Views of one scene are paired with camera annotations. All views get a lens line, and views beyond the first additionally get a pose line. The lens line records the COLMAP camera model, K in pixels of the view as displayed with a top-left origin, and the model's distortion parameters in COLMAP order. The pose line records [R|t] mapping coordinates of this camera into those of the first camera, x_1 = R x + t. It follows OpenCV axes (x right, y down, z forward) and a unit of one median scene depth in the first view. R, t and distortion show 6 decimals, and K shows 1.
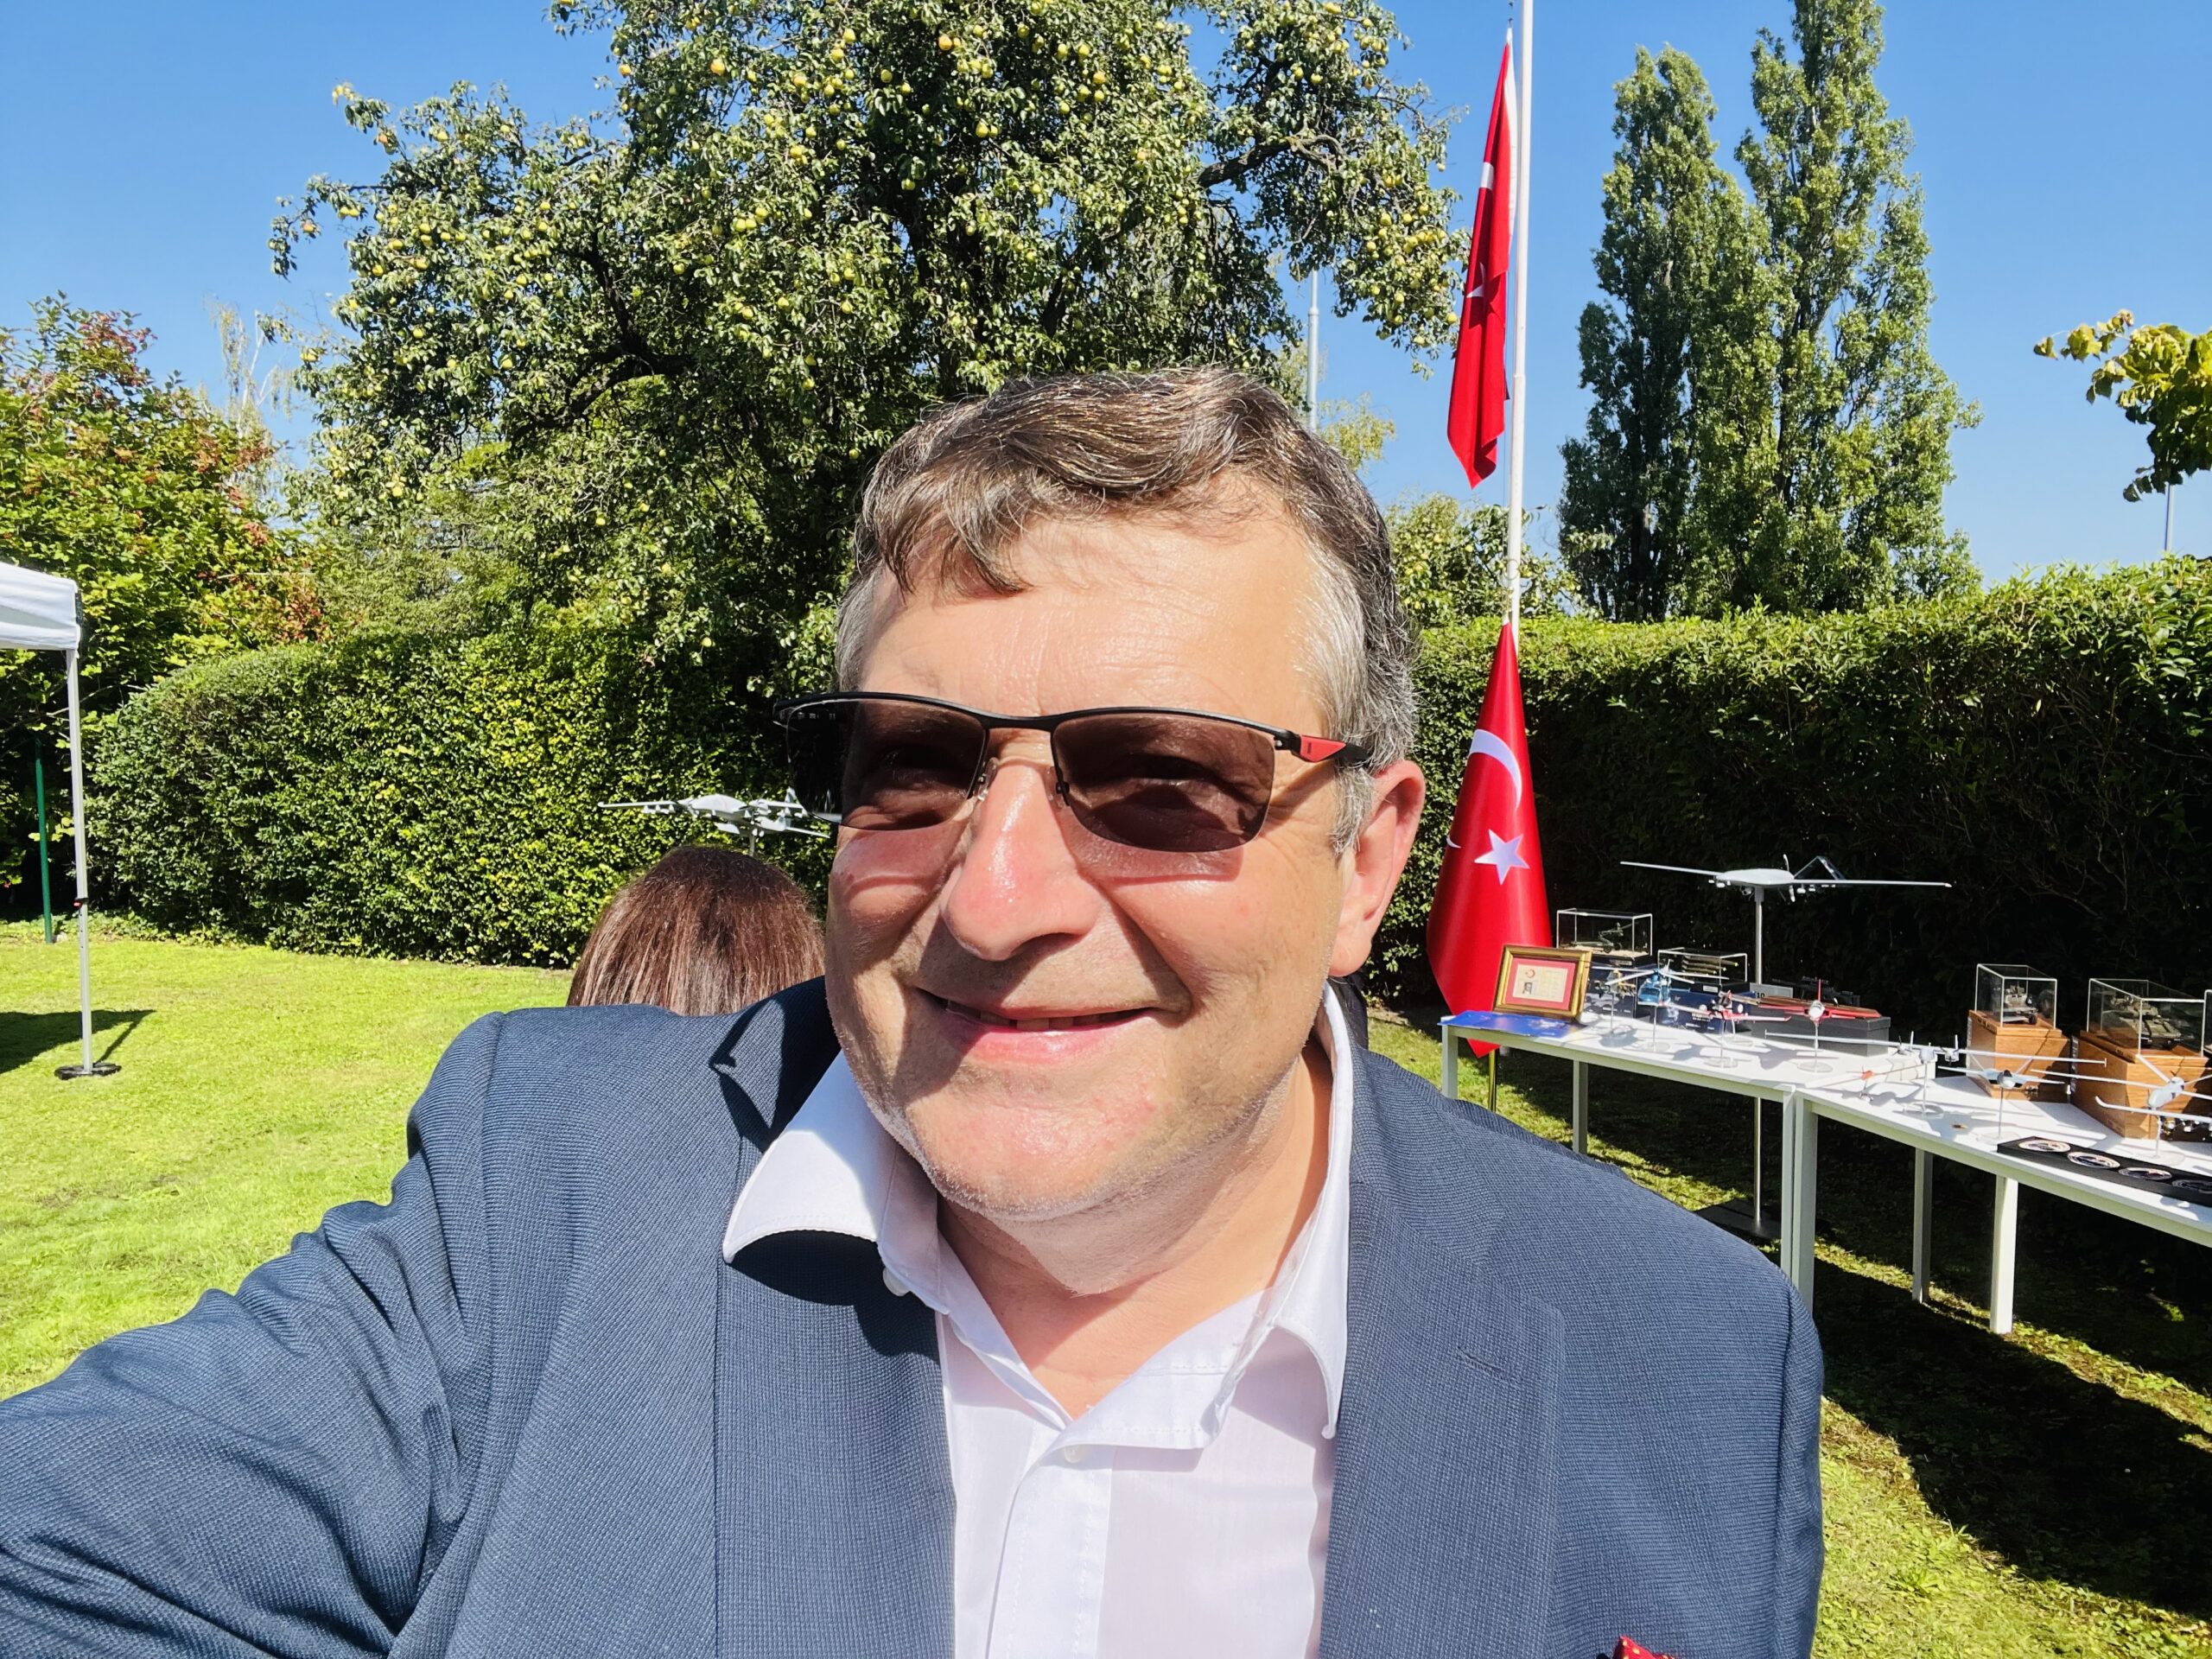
lens RADIAL K [[1484.1, 0, 1106.0], [0, 1484.1, 829.5], [0, 0, 1]] dist [0.058559, -0.000291]
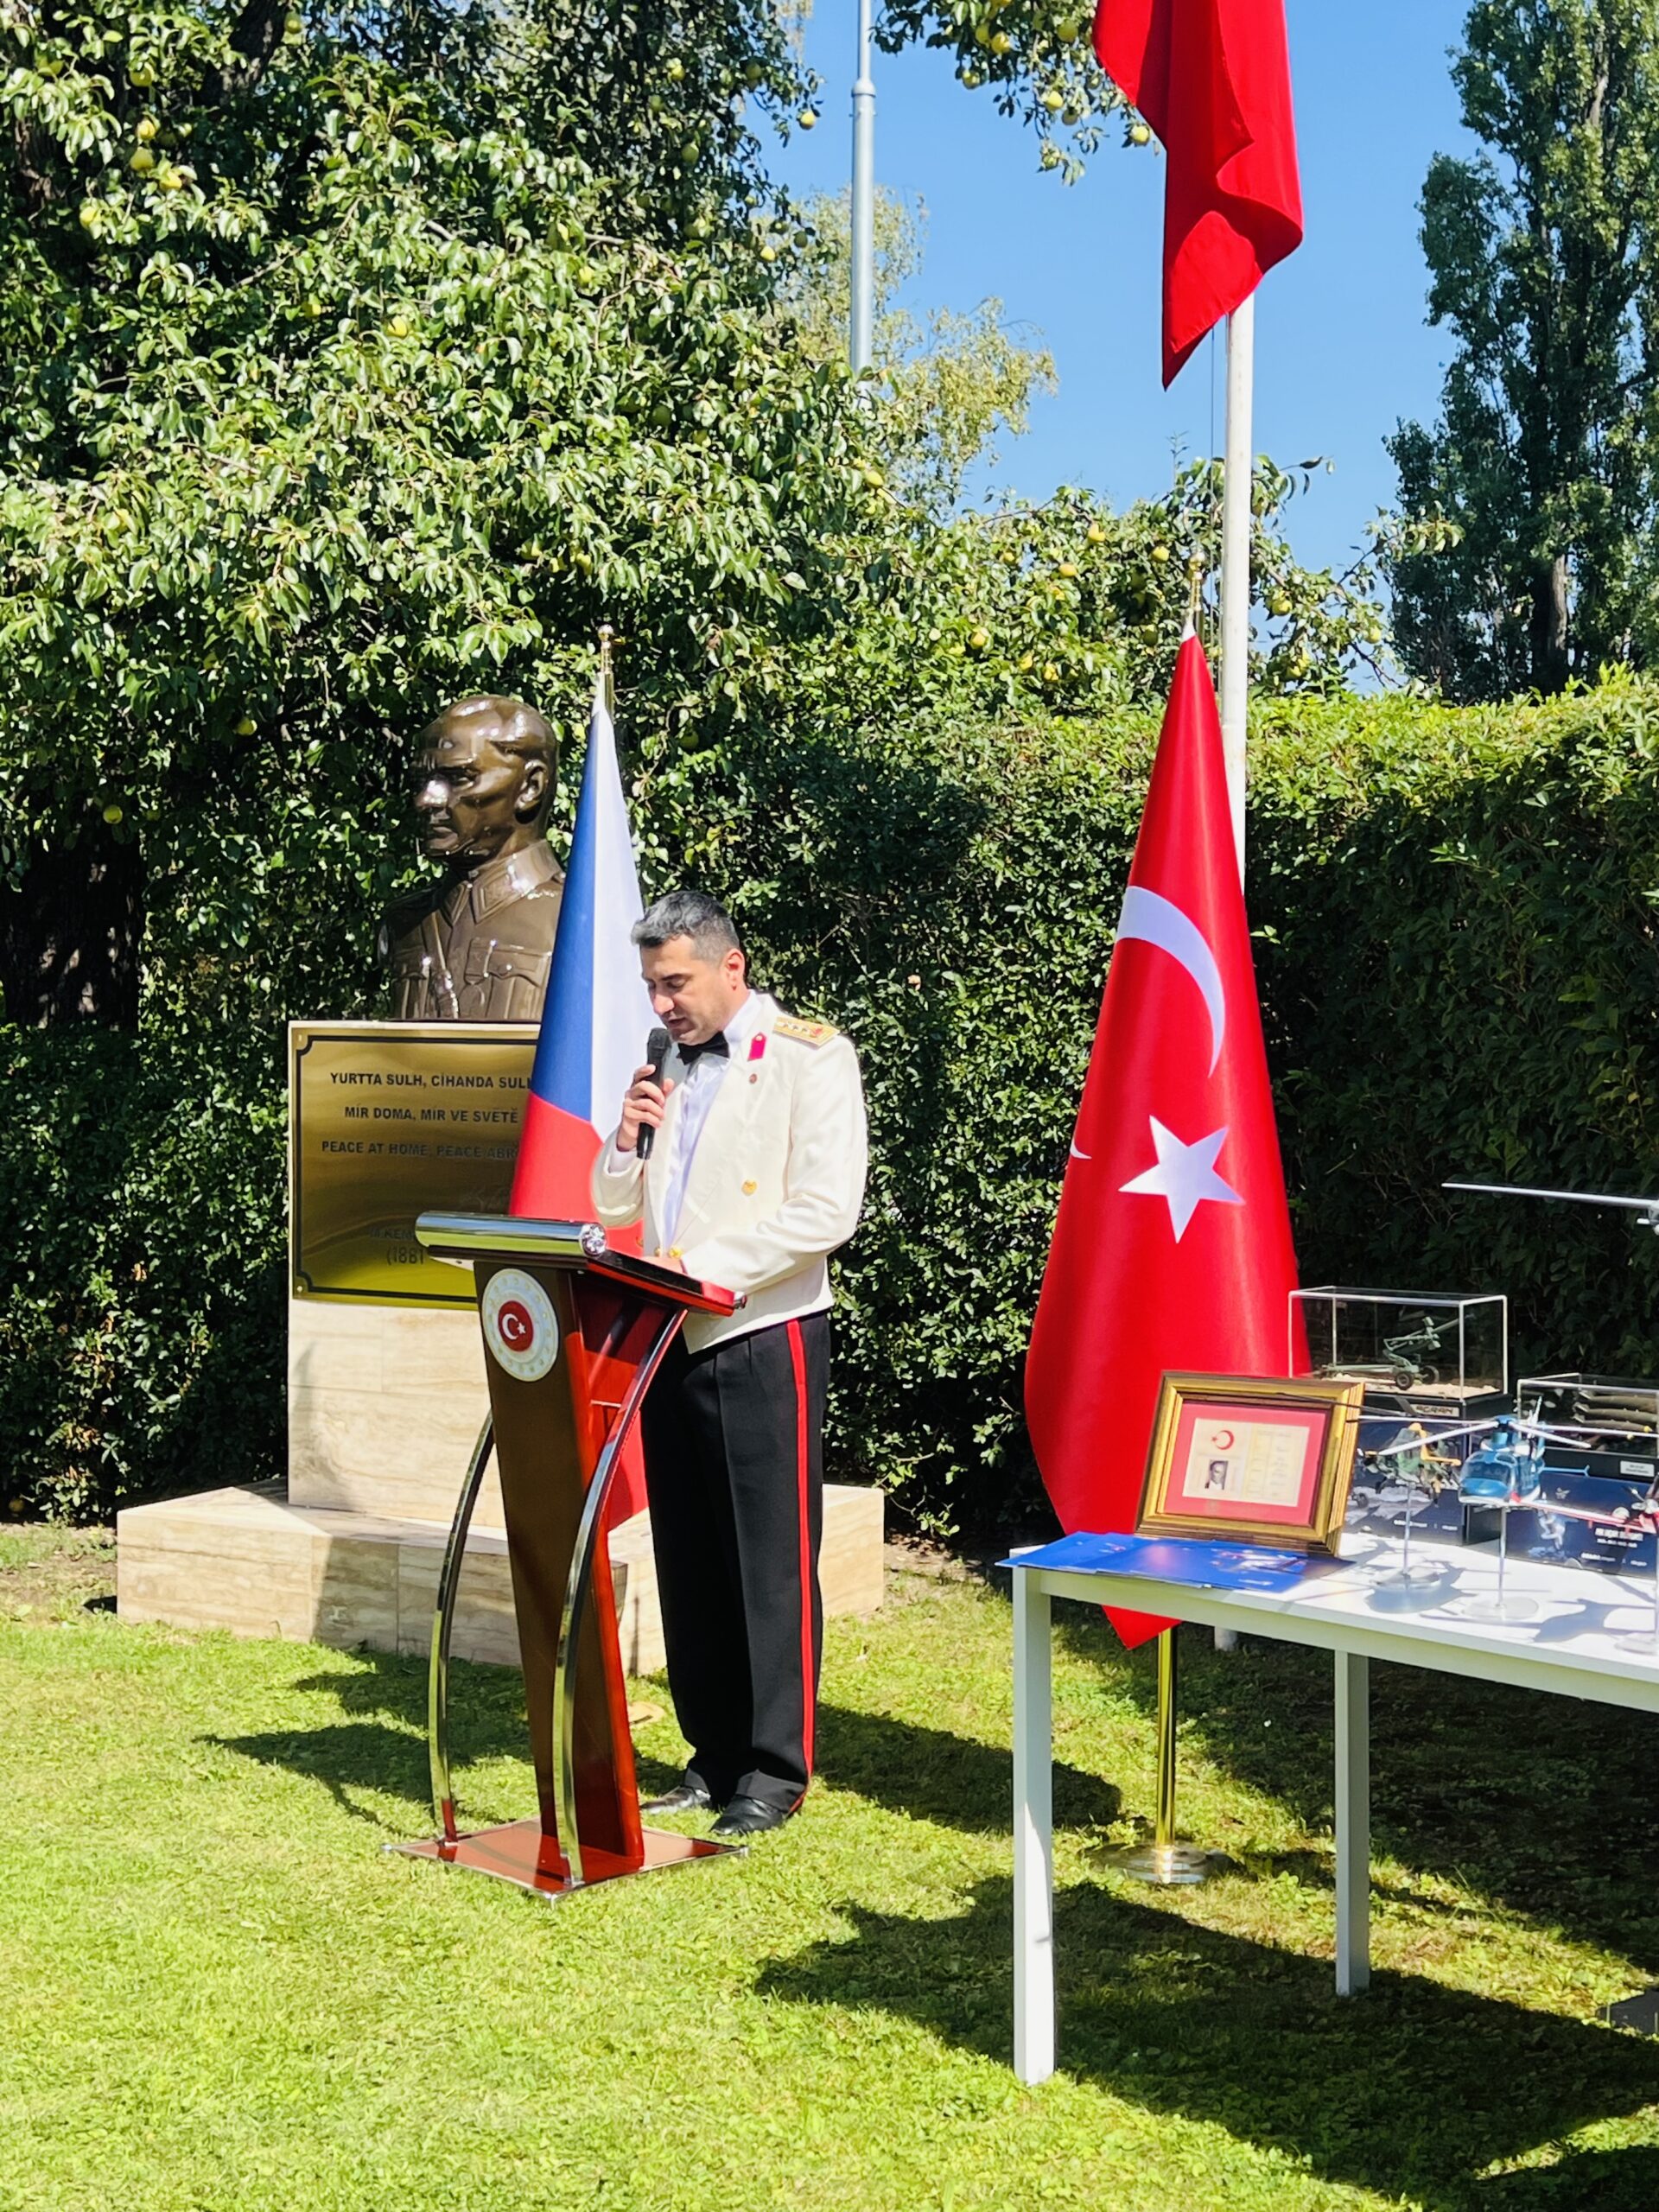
lens RADIAL K [[3013.7, 0, 829.5], [0, 3013.7, 1106.0], [0, 0, 1]] dist [0.265198, -0.817914]
pose [[0.994043, 0.001702, 0.108977, 0.058902], [0.001949, 0.999441, -0.033381, 0.022388], [-0.108973, 0.033395, 0.993484, 0.119856]]
